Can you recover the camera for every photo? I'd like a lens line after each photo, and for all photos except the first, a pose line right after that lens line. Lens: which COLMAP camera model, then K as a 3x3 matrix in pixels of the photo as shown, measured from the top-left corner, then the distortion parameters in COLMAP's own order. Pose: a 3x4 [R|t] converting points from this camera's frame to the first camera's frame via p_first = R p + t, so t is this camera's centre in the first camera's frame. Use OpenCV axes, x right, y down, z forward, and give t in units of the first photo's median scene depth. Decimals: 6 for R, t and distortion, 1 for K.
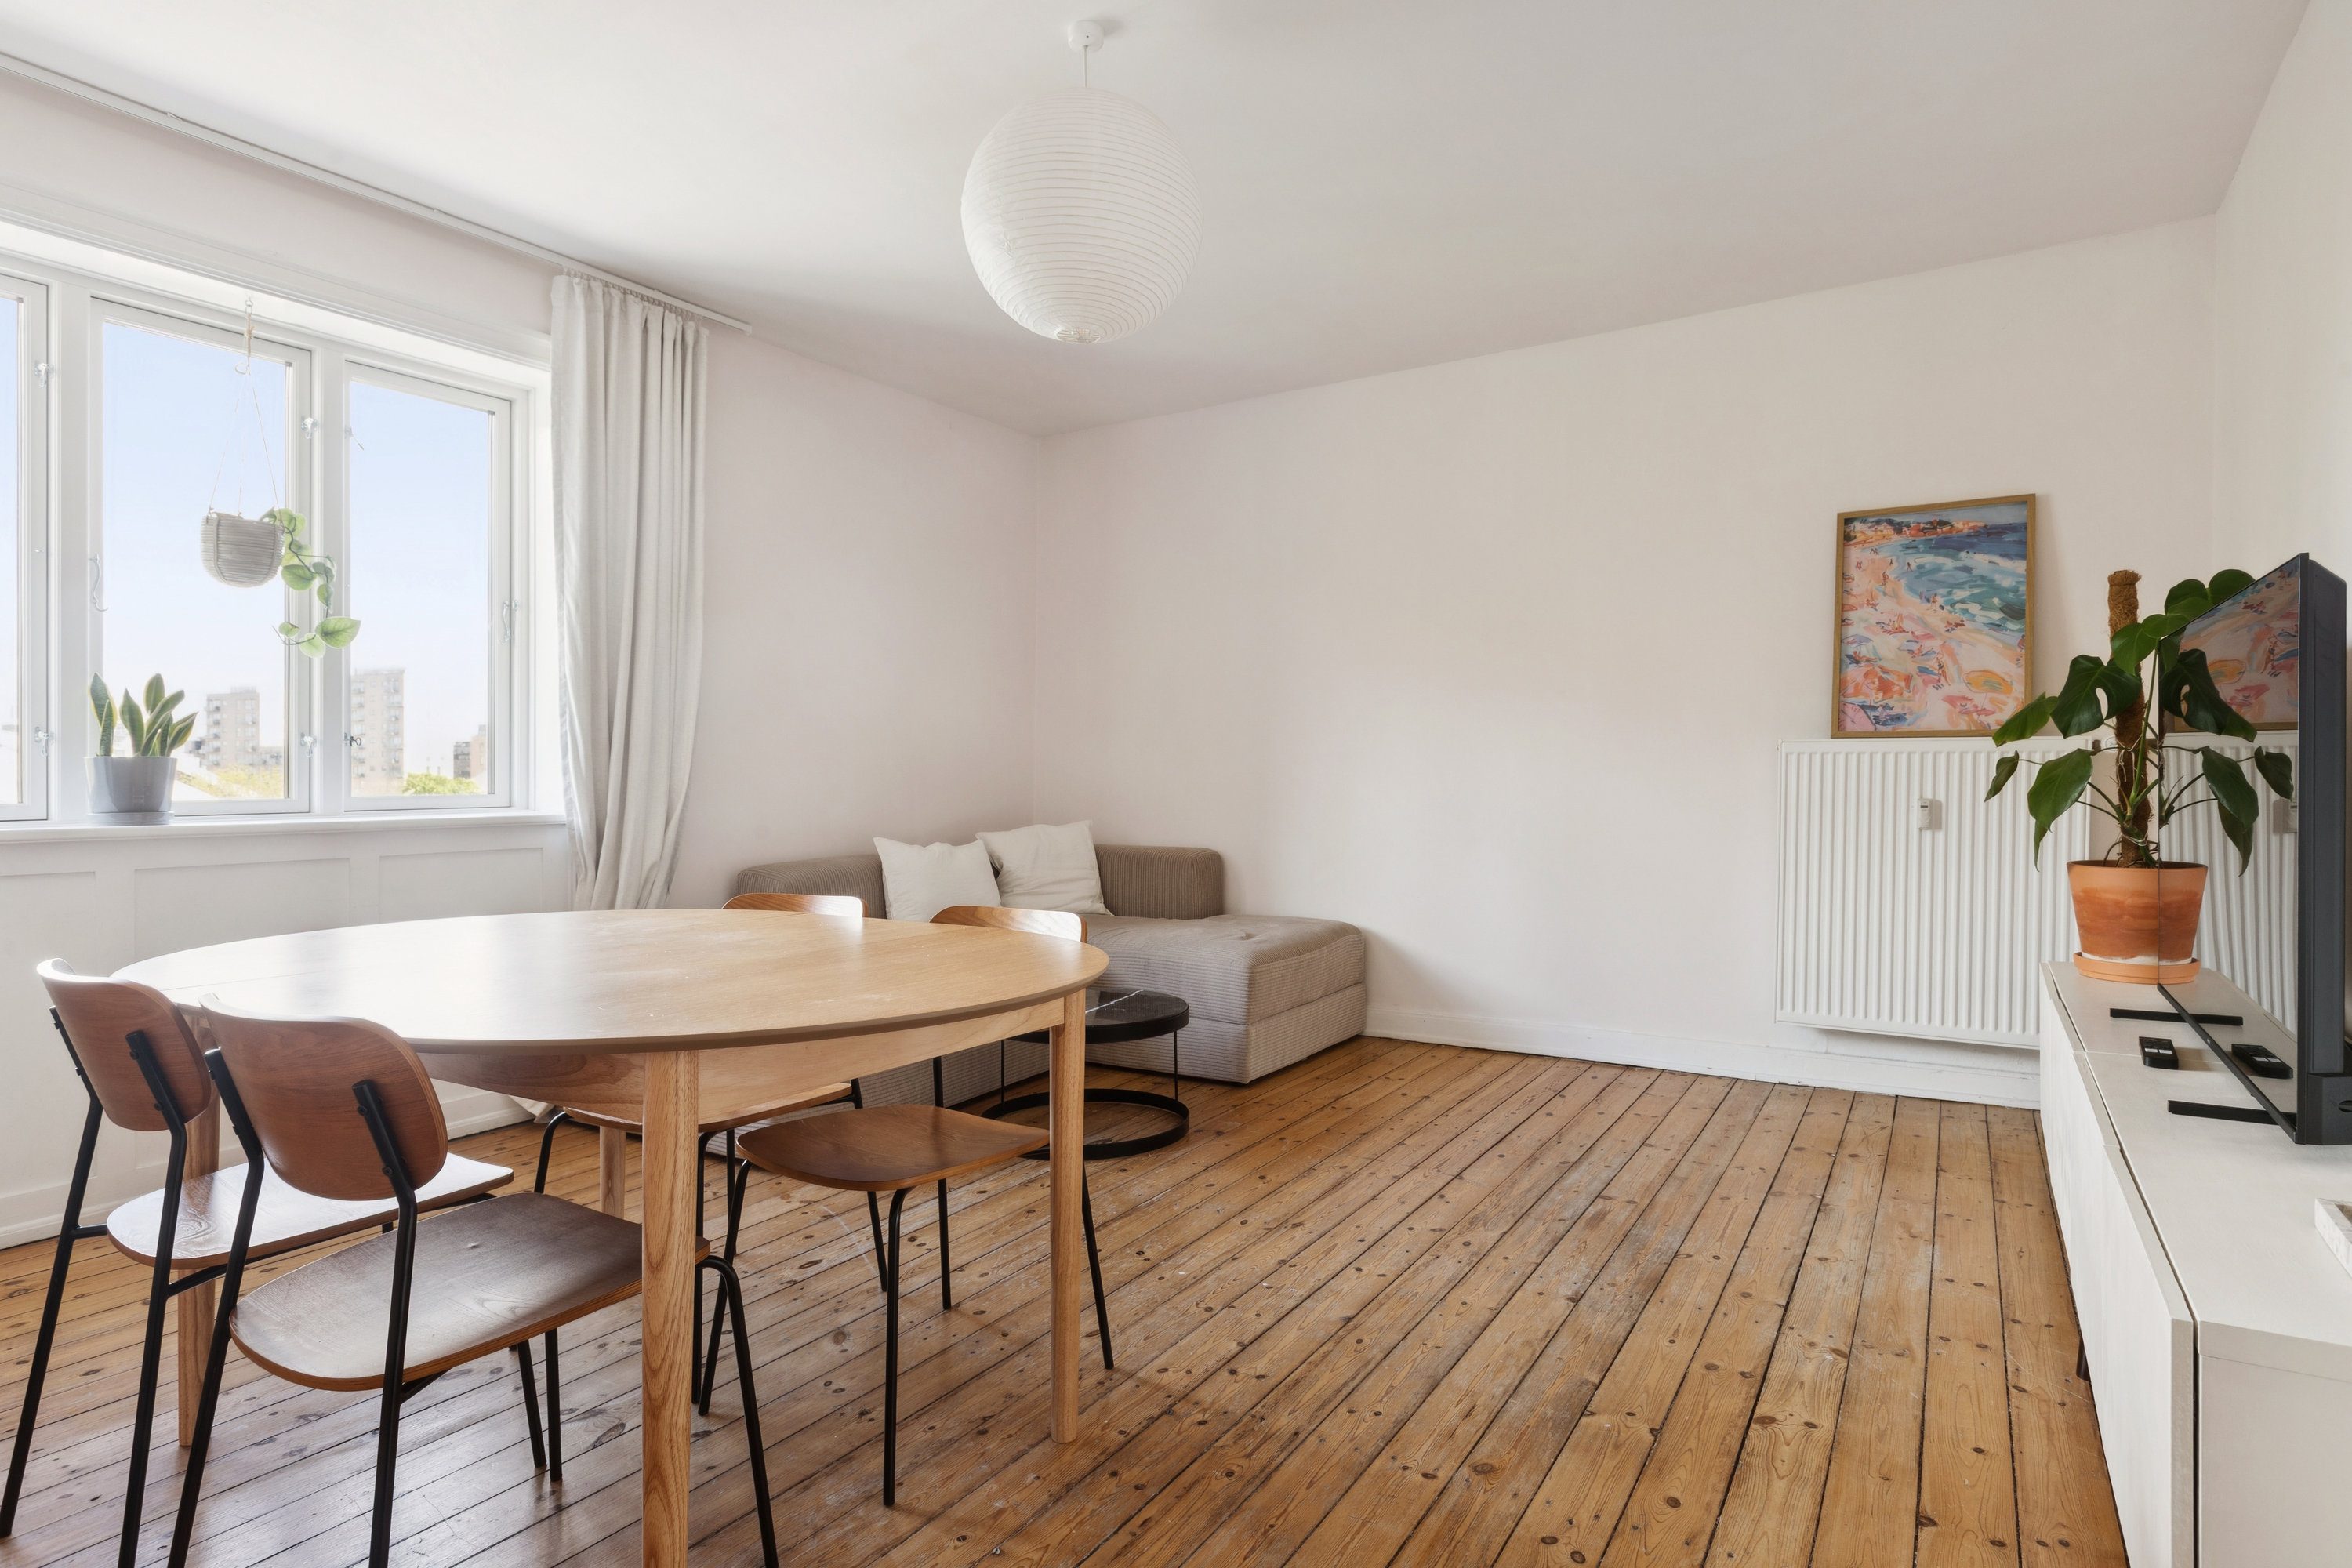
lens RADIAL K [[1251.5, 0, 1176.0], [0, 1251.5, 784.0], [0, 0, 1]] dist [0.001087, -0.001105]
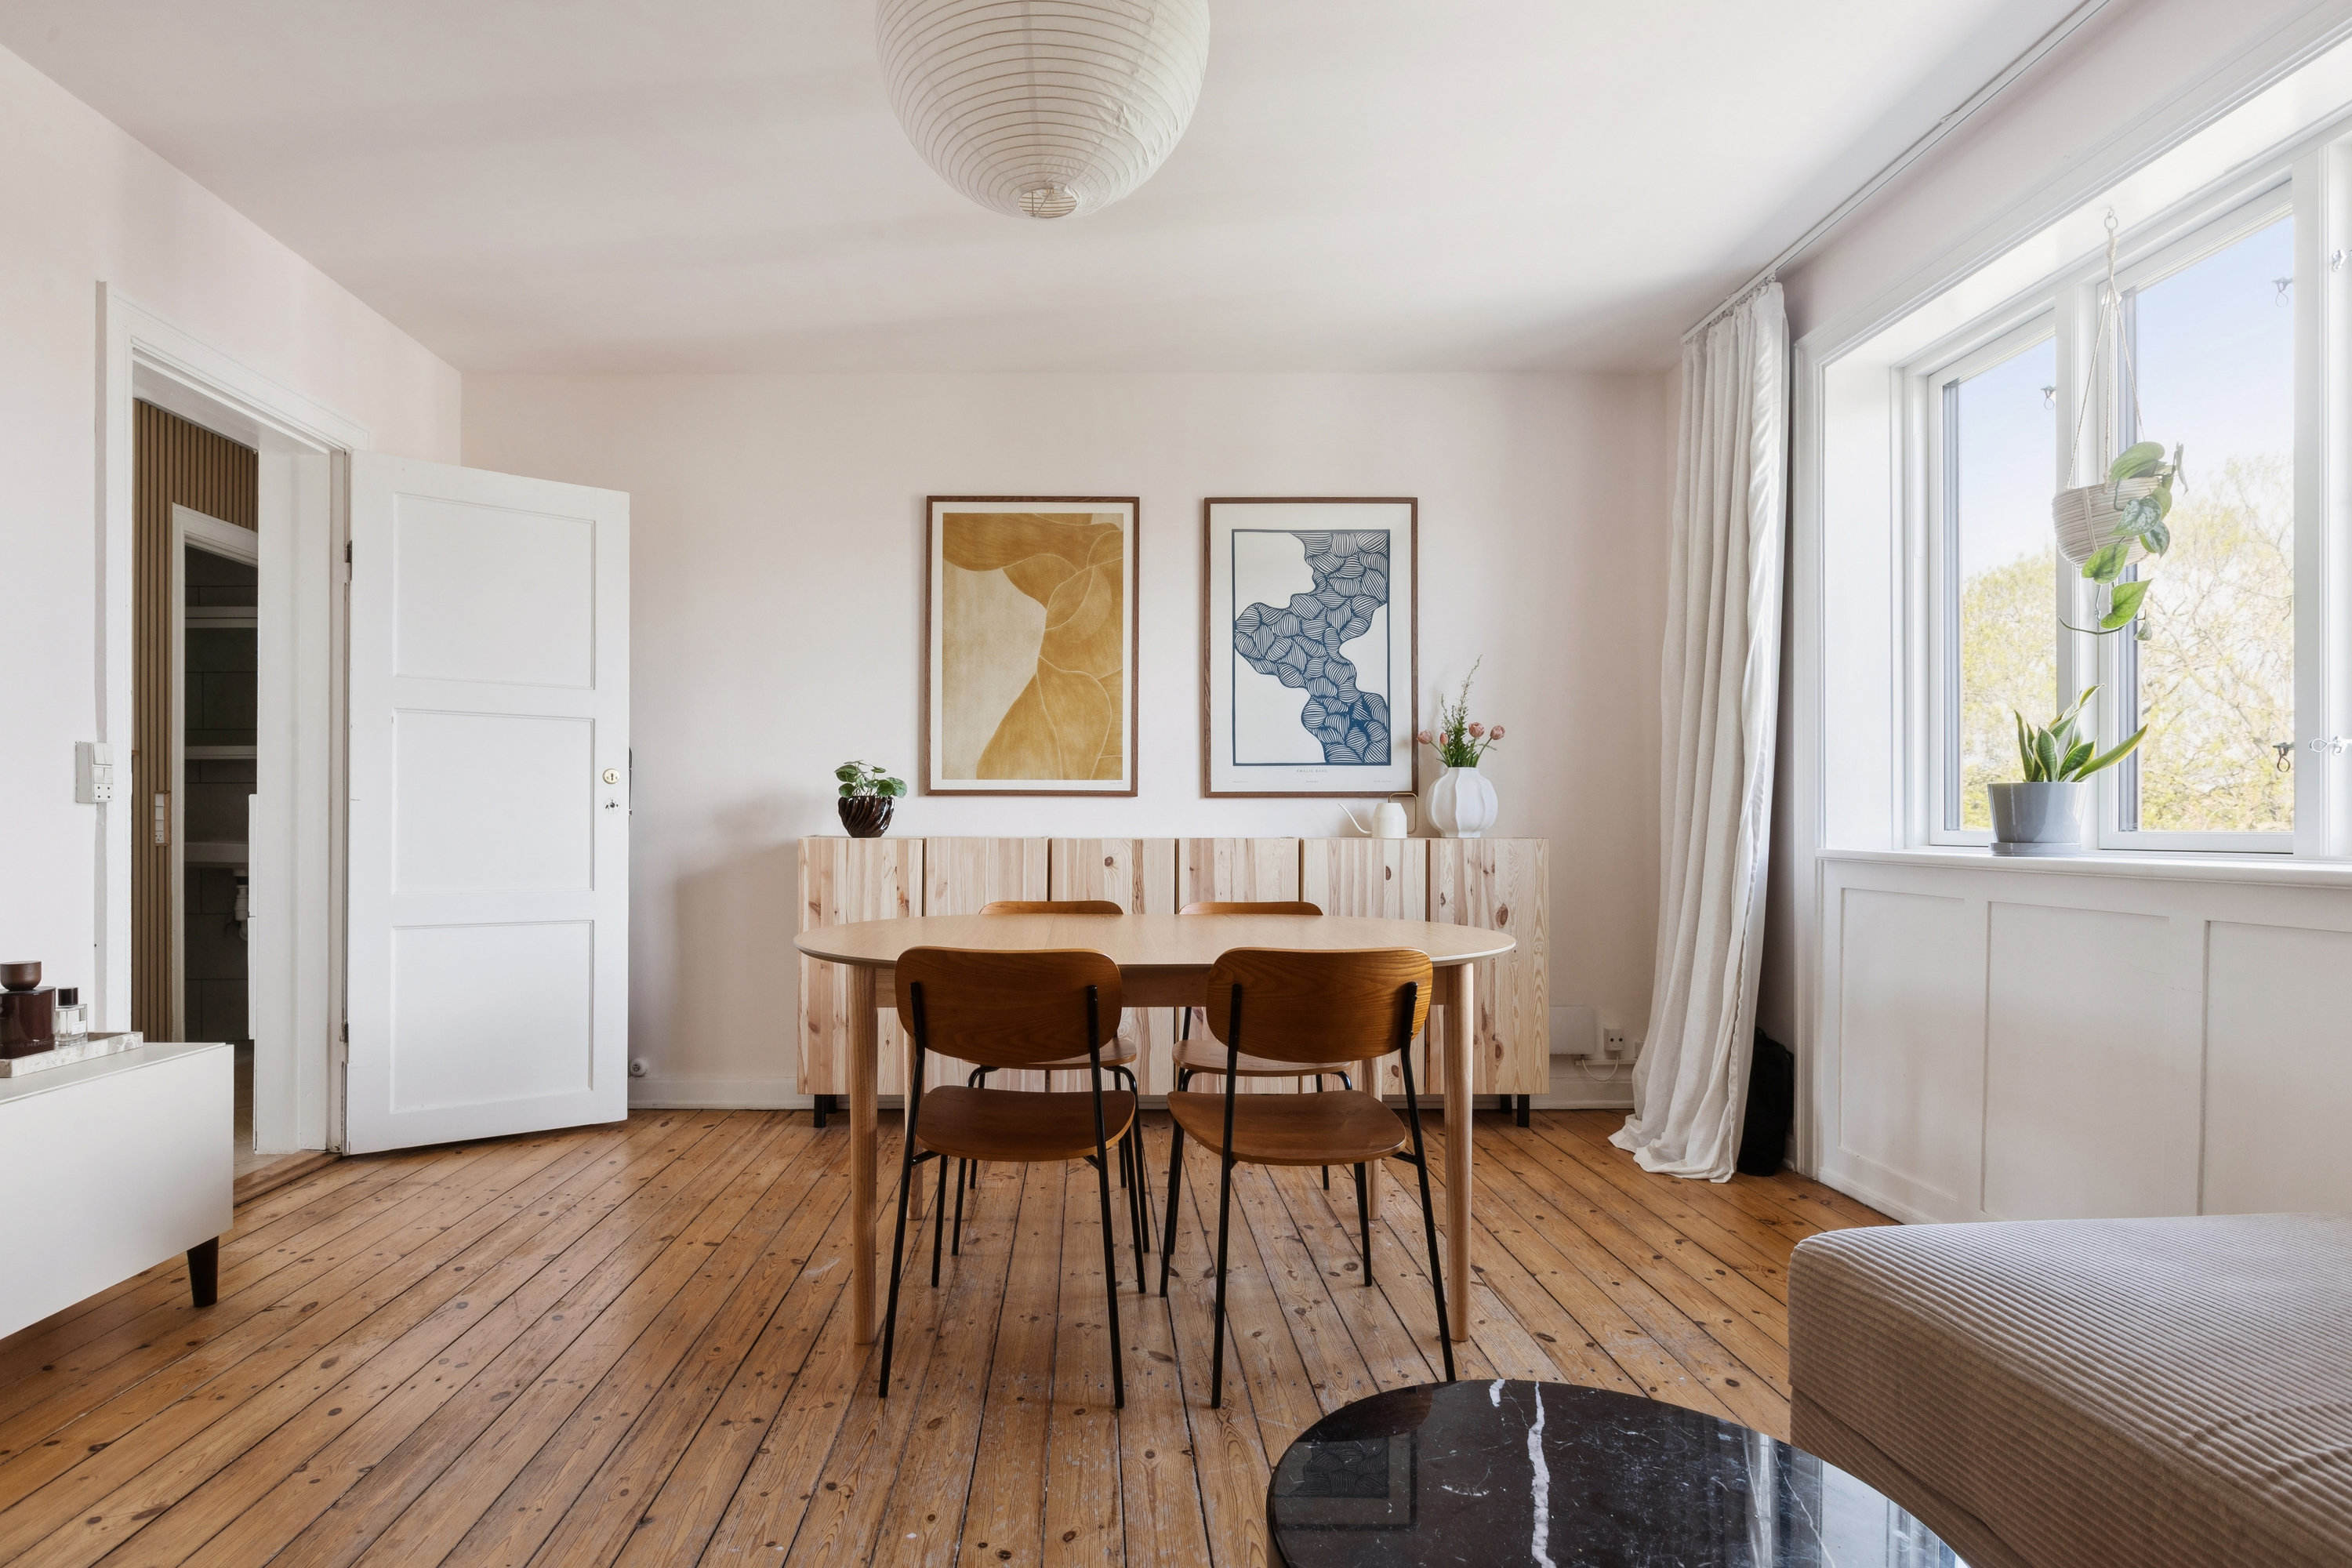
lens RADIAL K [[1220.9, 0, 1089.3], [0, 1220.9, 811.5], [0, 0, 1]] dist [-0.000357, 0.000147]
pose [[-0.846972, 0.001430, -0.531635, 0.233652], [0.002537, 0.999996, -0.001351, -0.000935], [0.531631, -0.002493, -0.846972, 1.372832]]
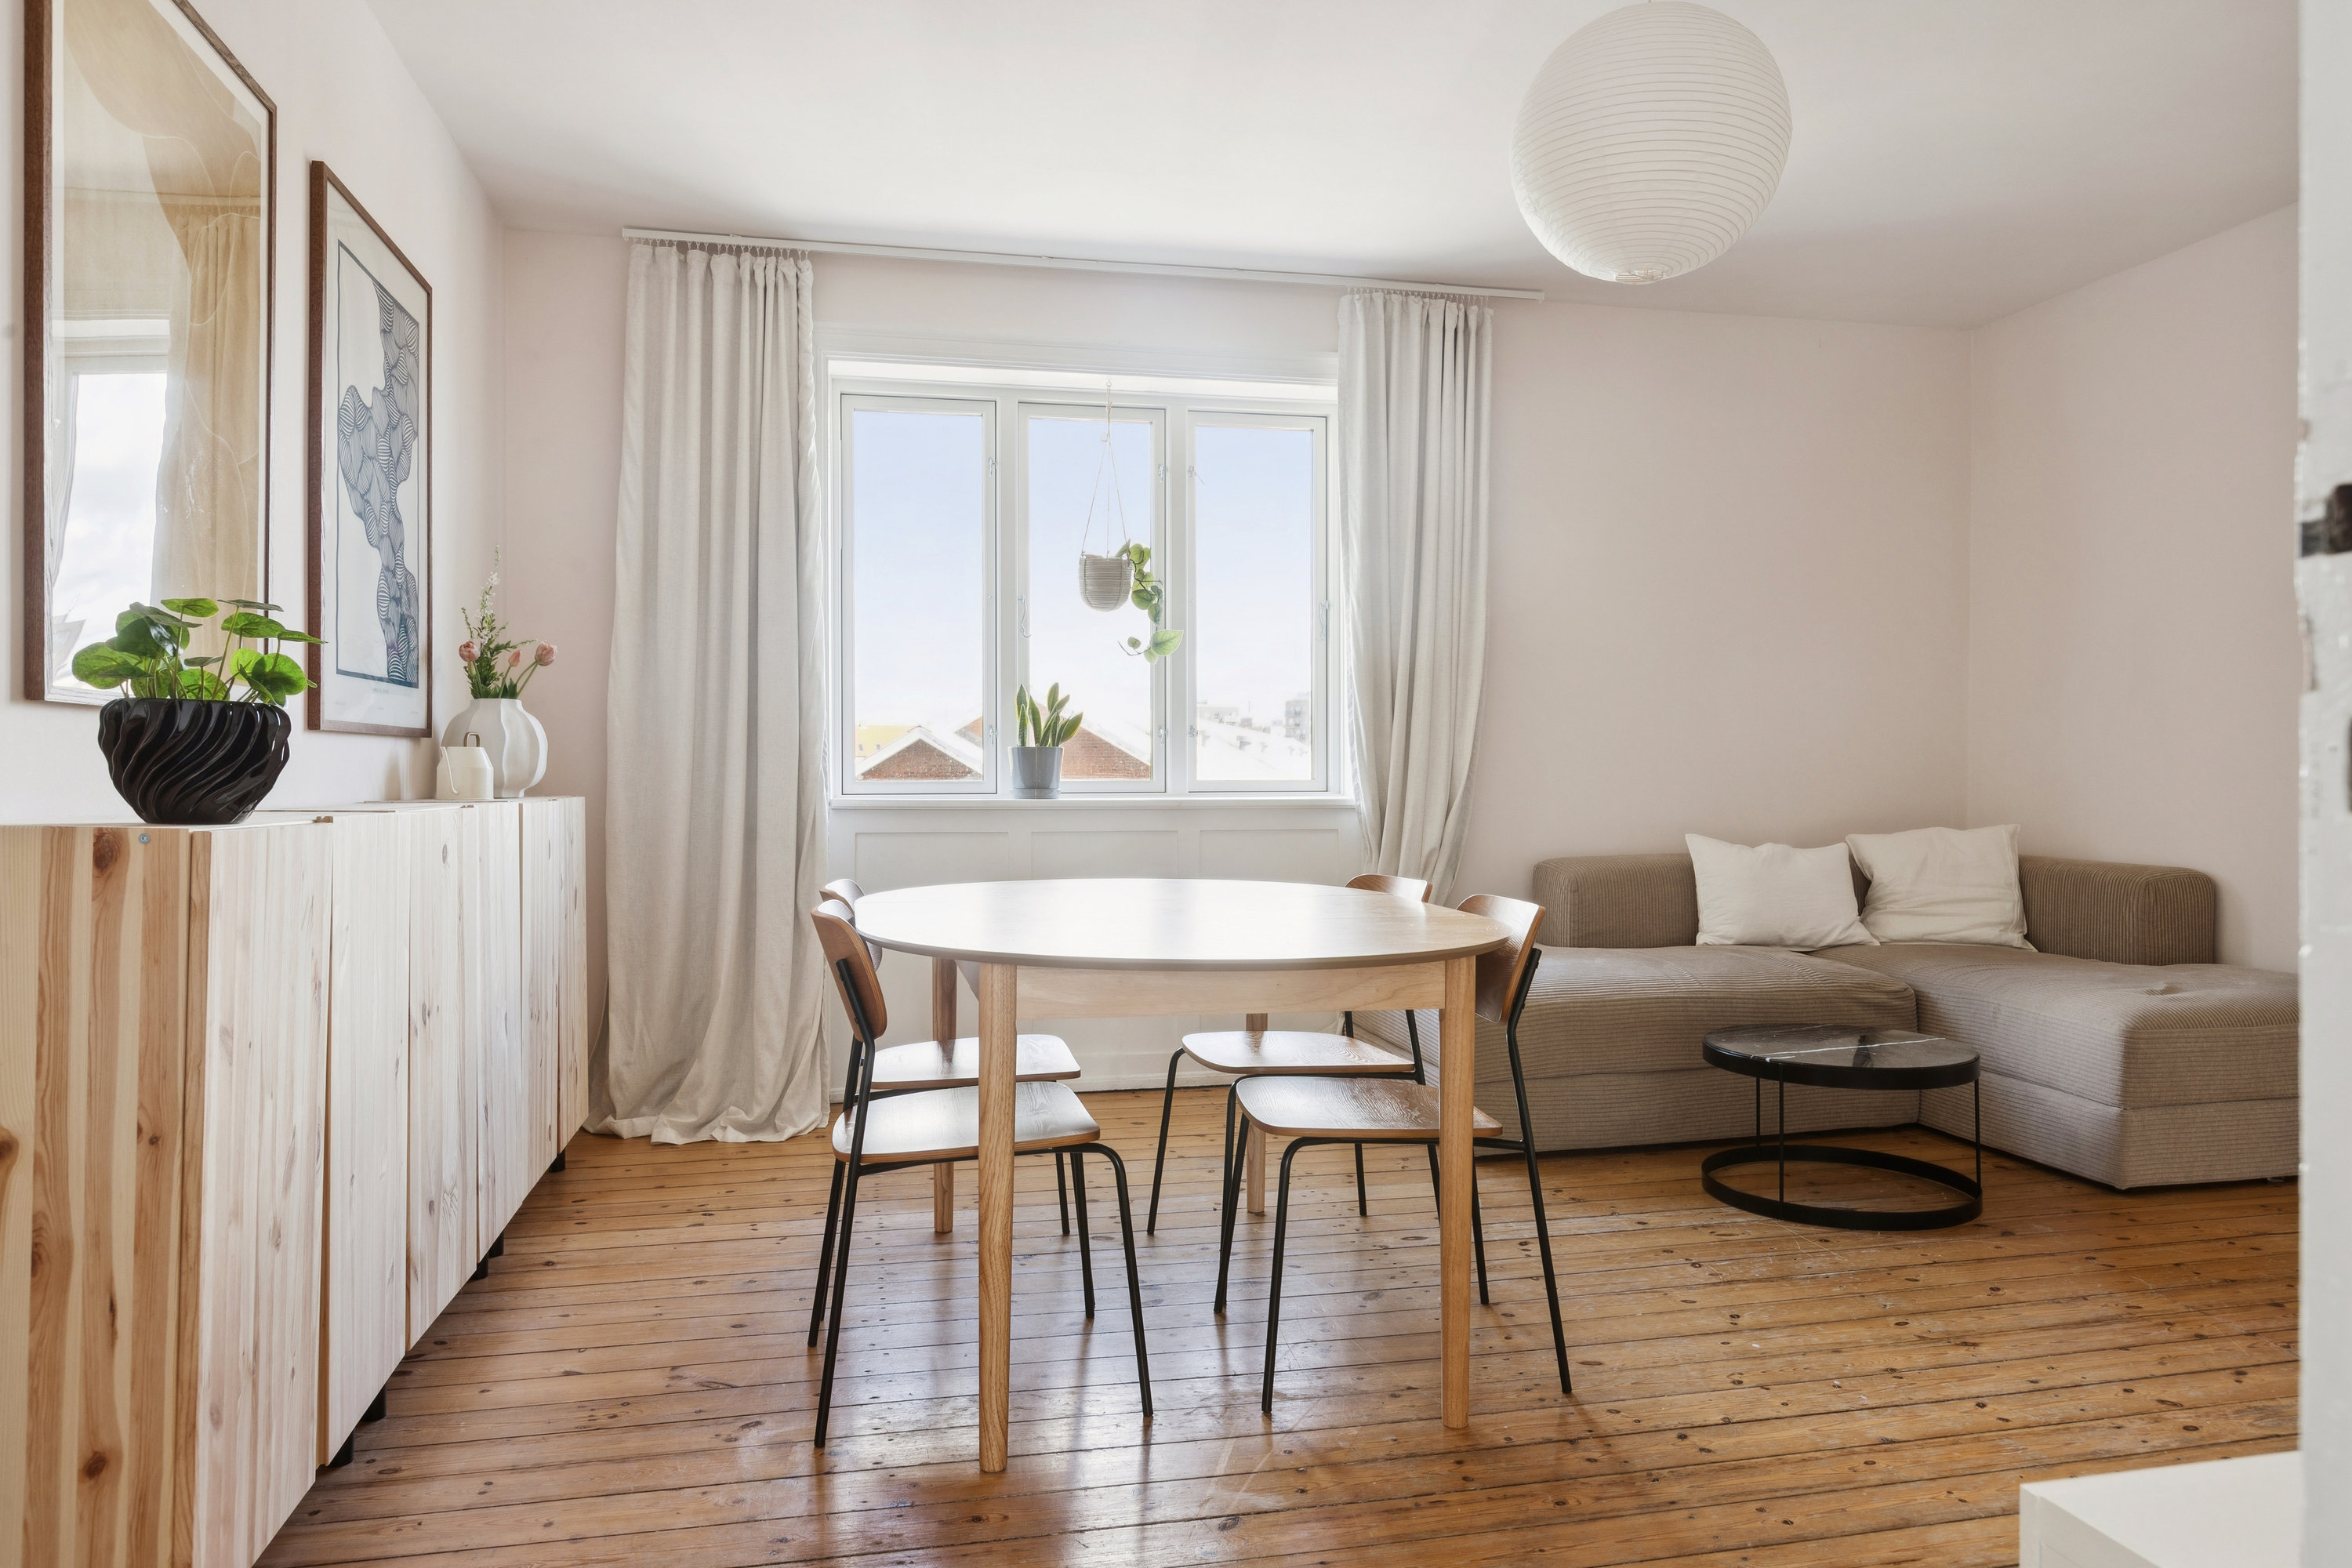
lens RADIAL K [[1489.9, 0, 1176.0], [0, 1489.9, 784.0], [0, 0, 1]] dist [-0.003150, -0.002459]
pose [[0.698347, 0.012061, -0.715658, 0.383201], [-0.008467, 0.999927, 0.008589, 0.002384], [0.715710, 0.000062, 0.698398, 0.007829]]
